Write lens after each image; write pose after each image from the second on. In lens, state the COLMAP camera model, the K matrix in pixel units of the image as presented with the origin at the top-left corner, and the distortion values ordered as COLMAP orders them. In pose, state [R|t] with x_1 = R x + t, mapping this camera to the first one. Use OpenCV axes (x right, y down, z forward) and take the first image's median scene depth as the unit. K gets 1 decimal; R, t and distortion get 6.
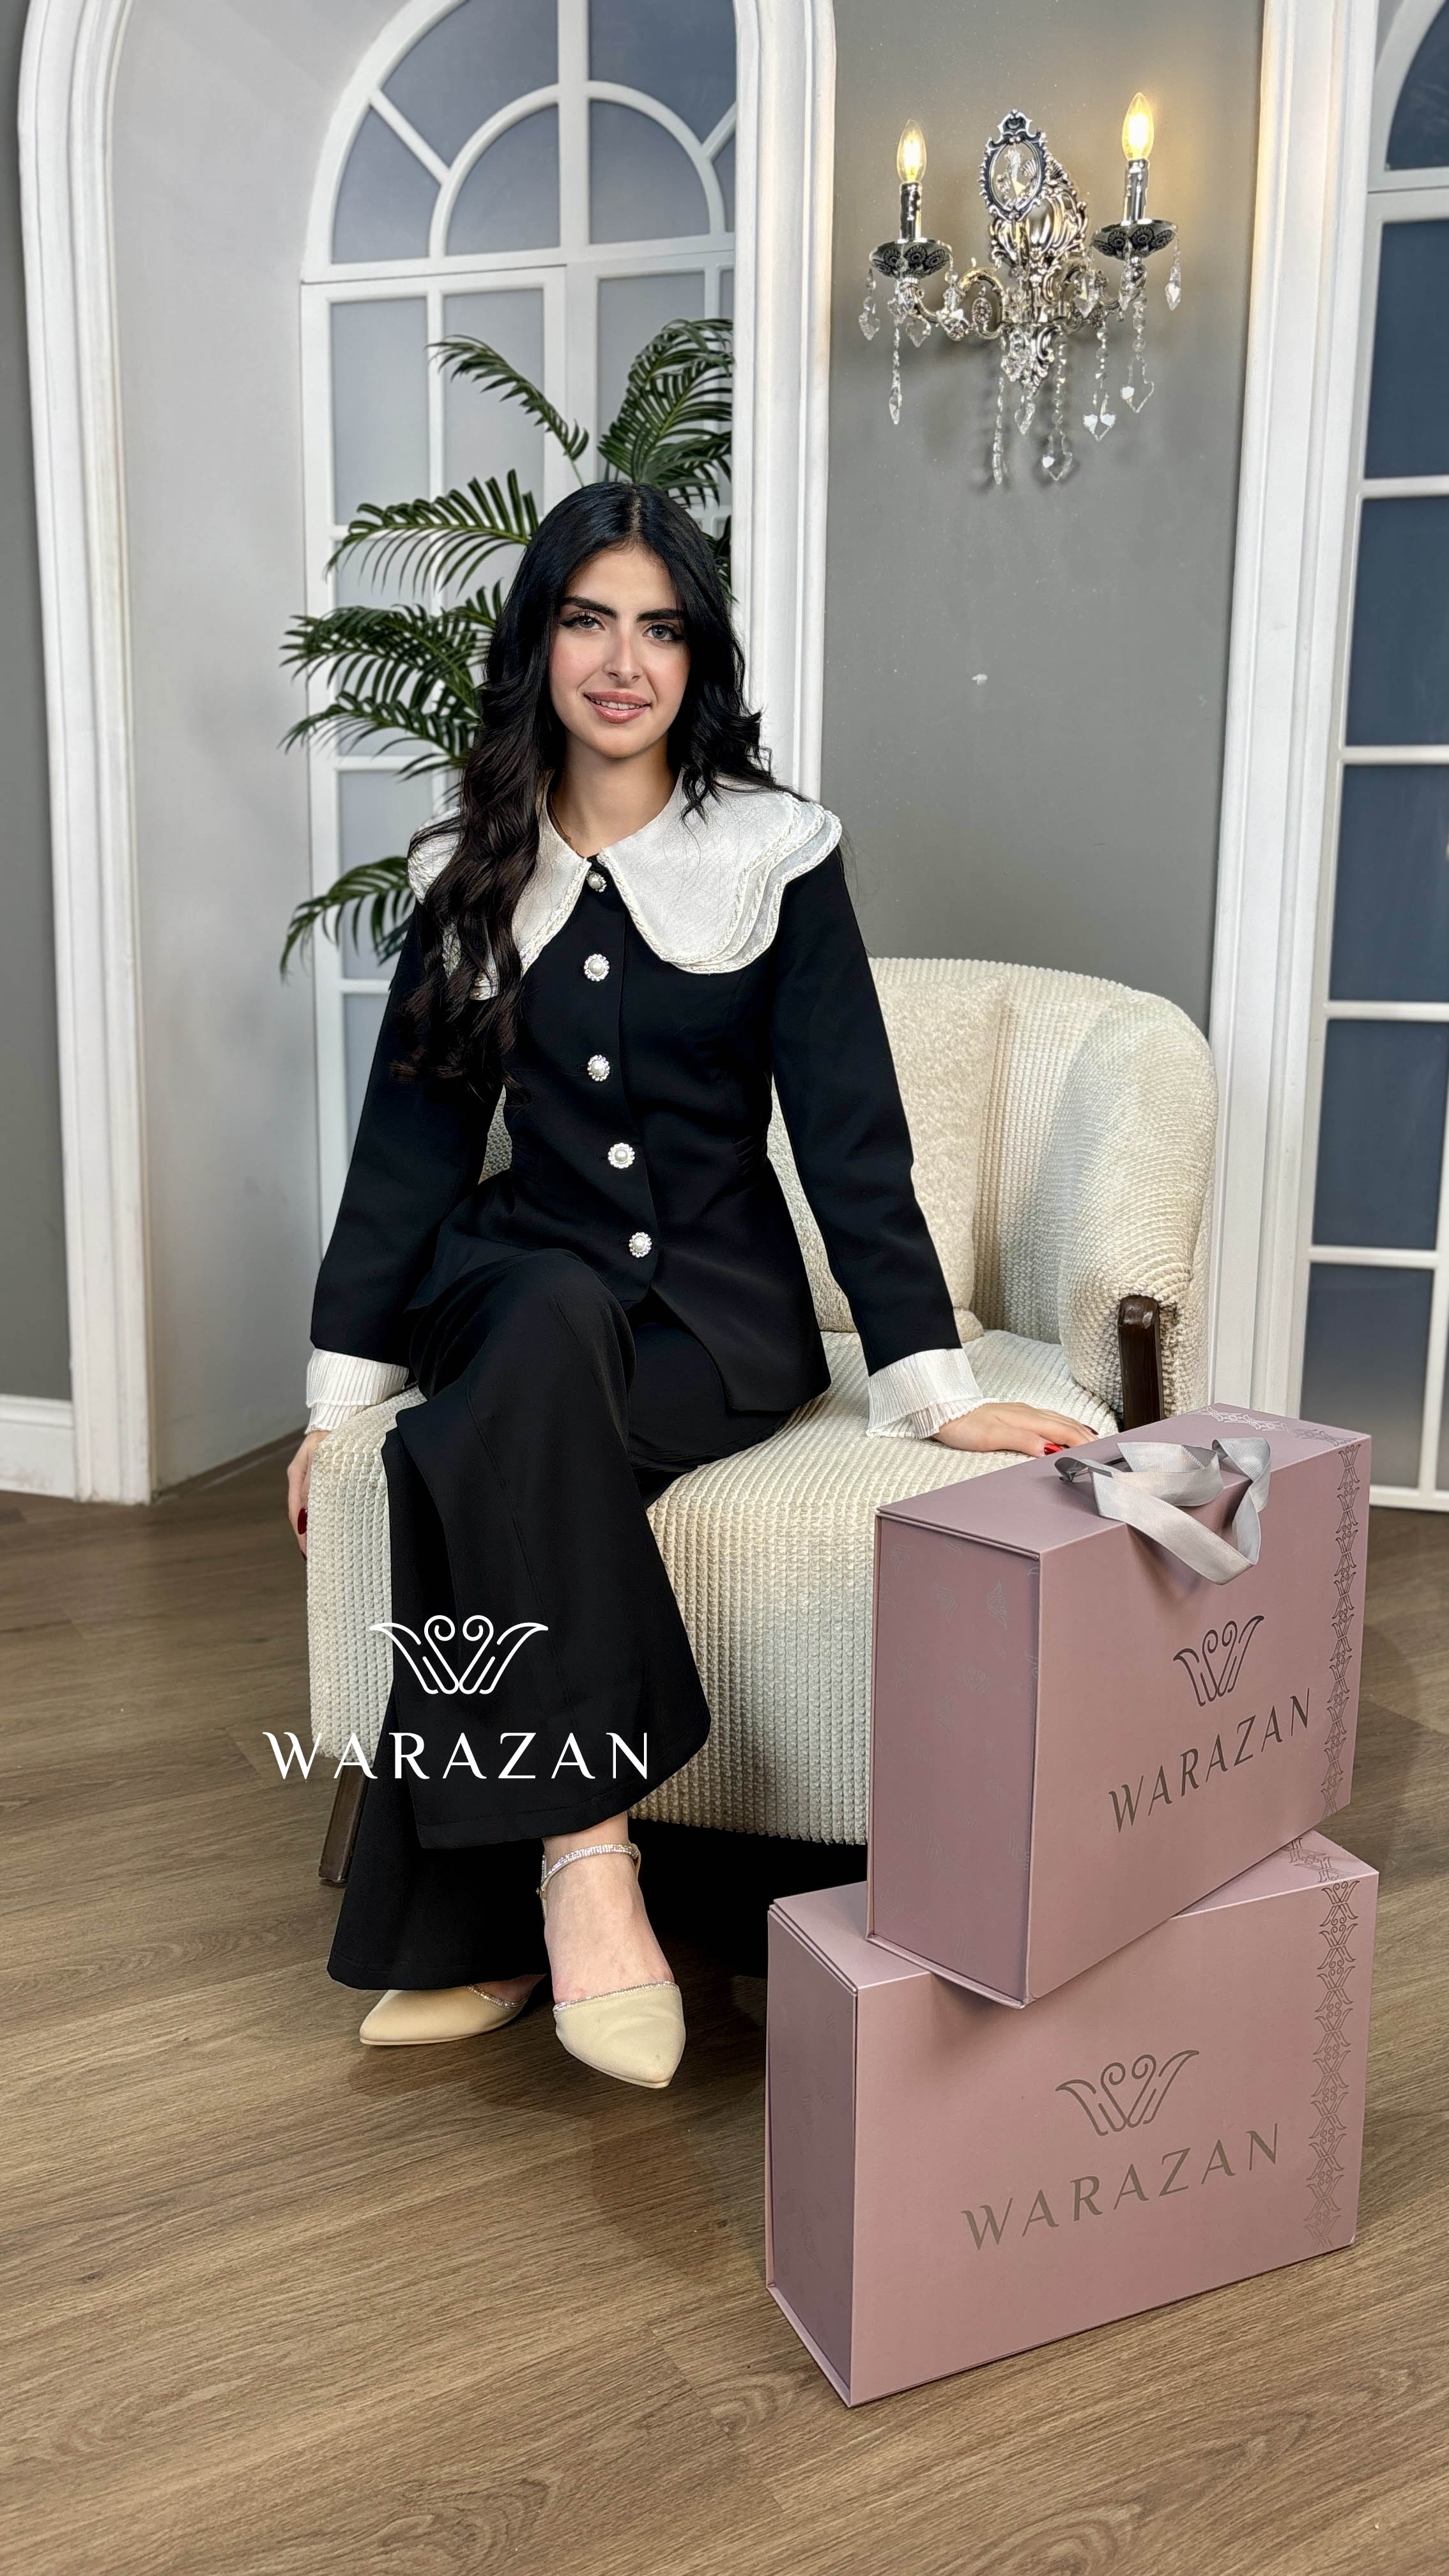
lens RADIAL K [[1967.4, 0, 757.0], [0, 1967.4, 1287.2], [0, 0, 1]] dist [0.039241, -0.052095]
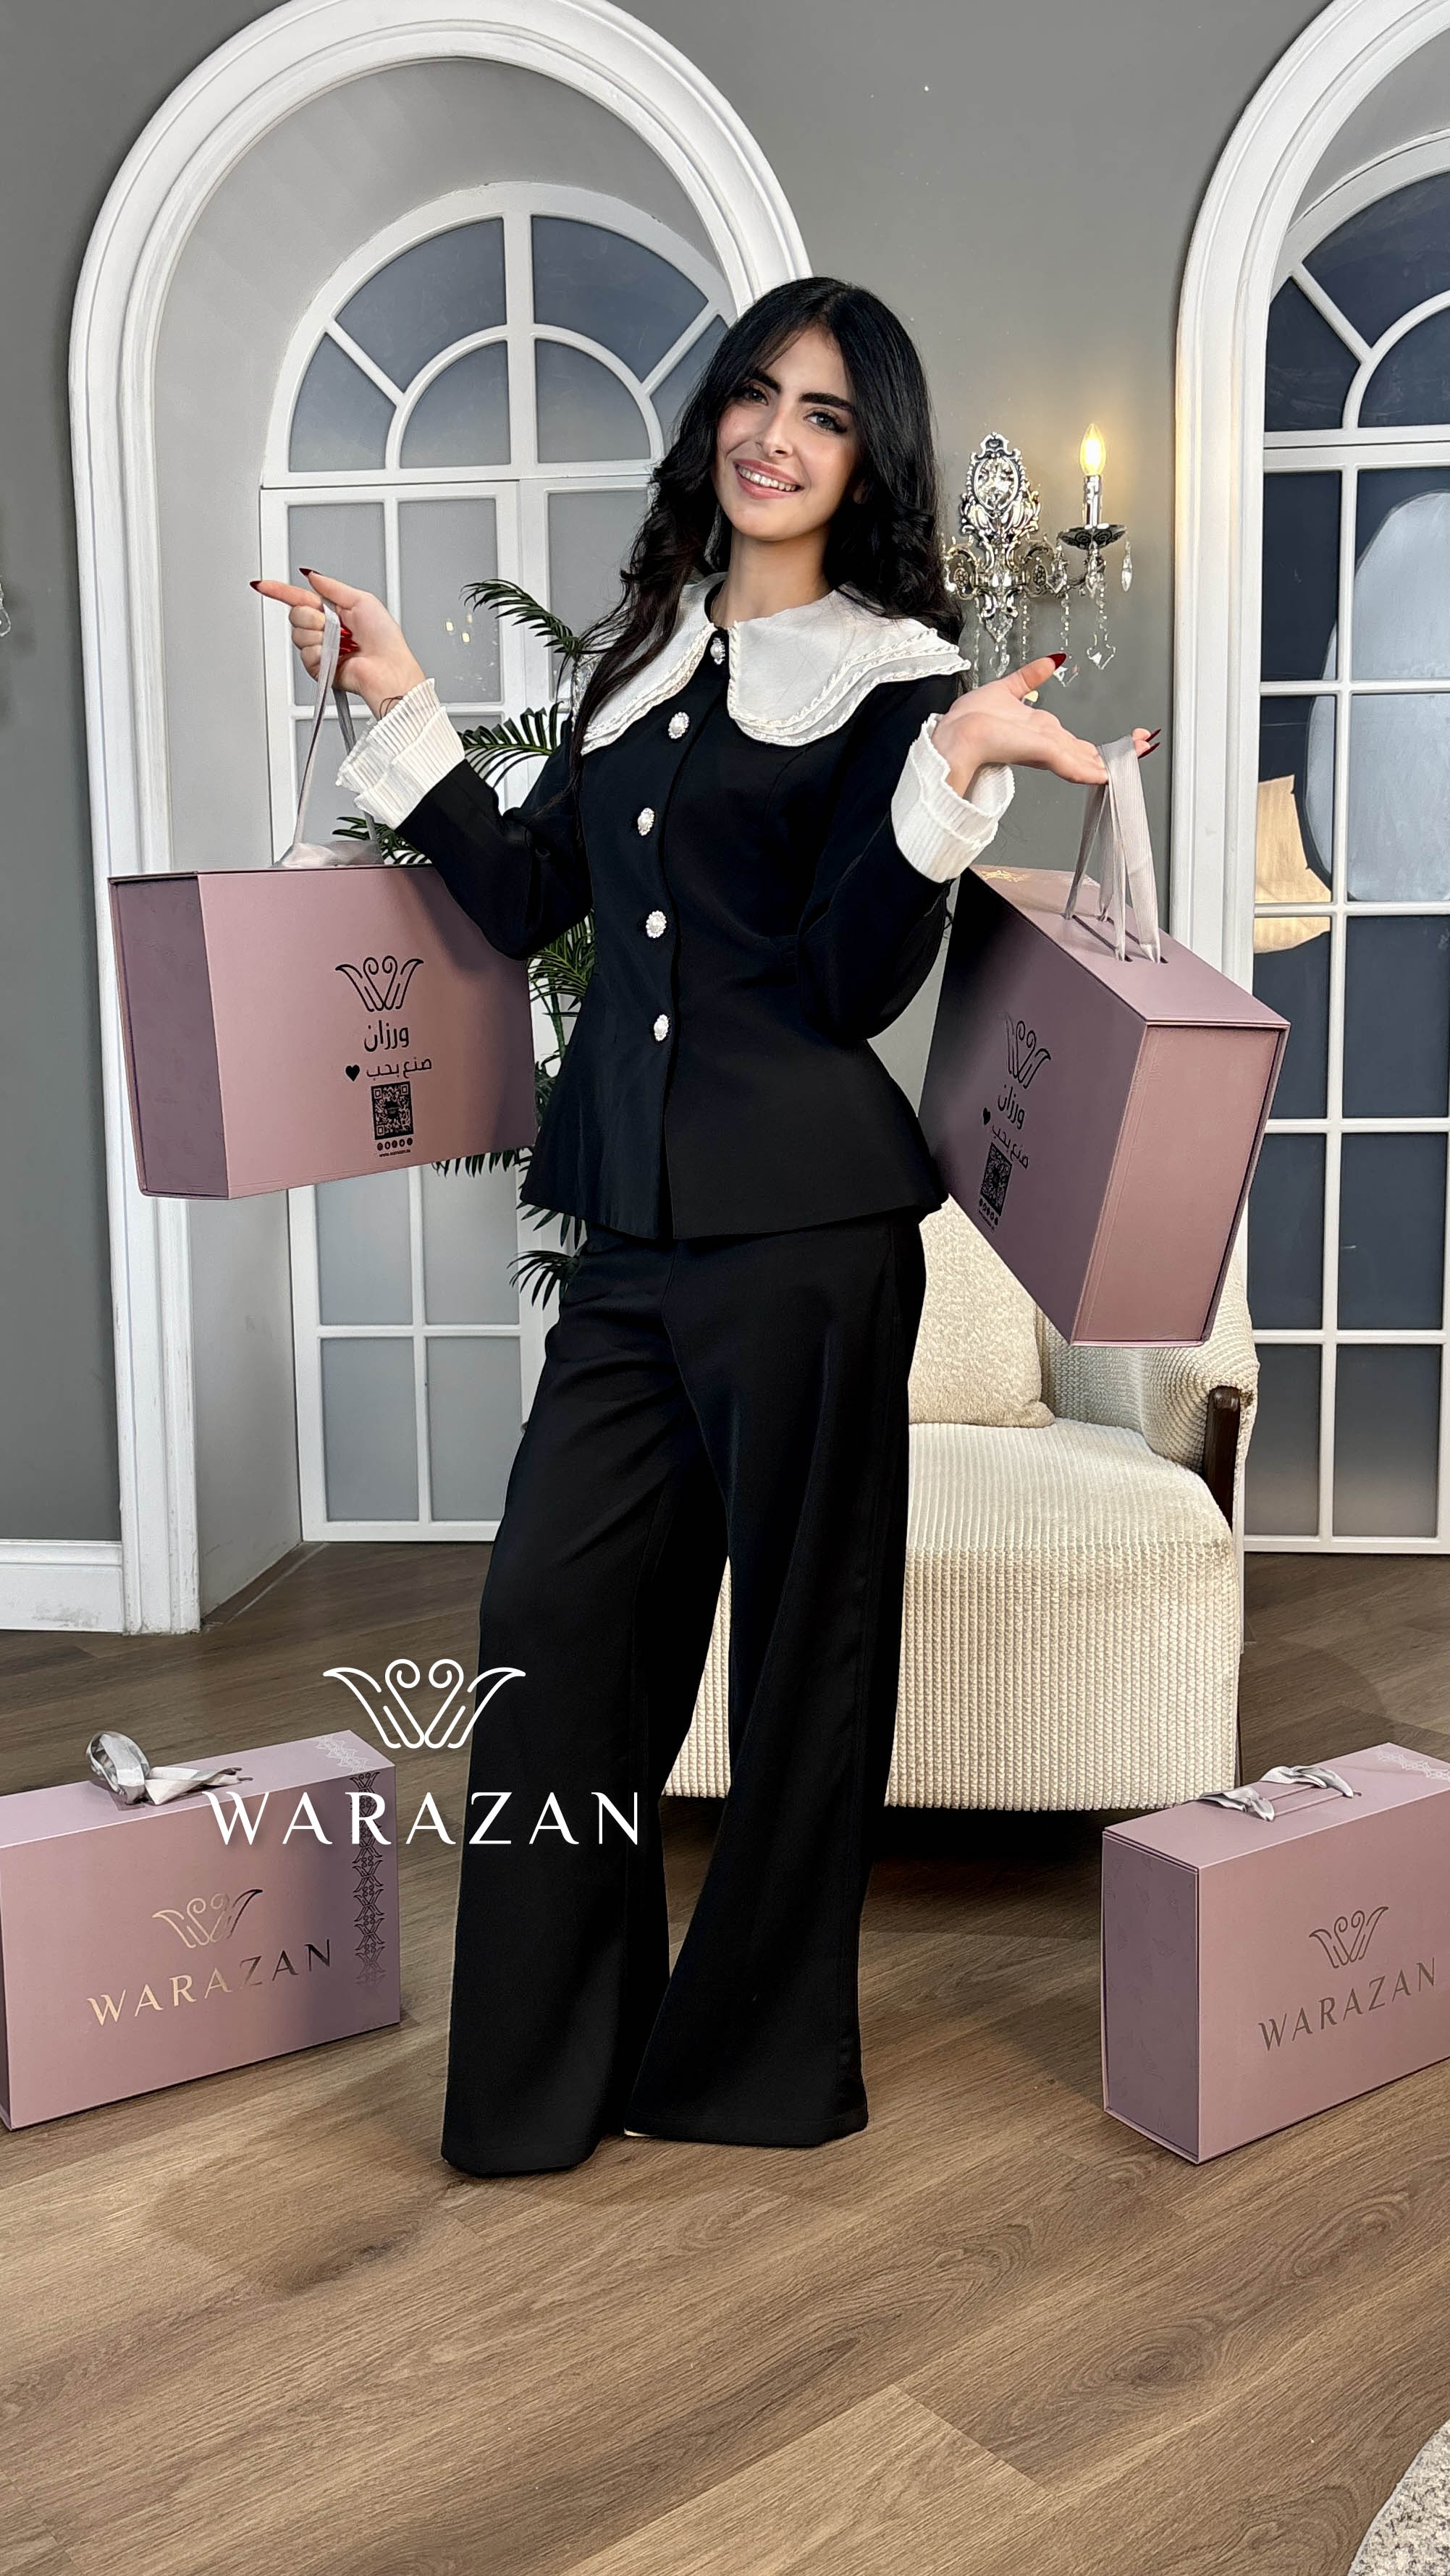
lens RADIAL K [[2274.6, 0, 727.9], [0, 2274.6, 1258.6], [0, 0, 1]] dist [0.009163, 0.000867]
pose [[0.984934, -0.051231, 0.165171, -0.297764], [0.059365, 0.997235, -0.044690, -0.025309], [-0.162425, 0.053822, 0.985252, -0.350724]]
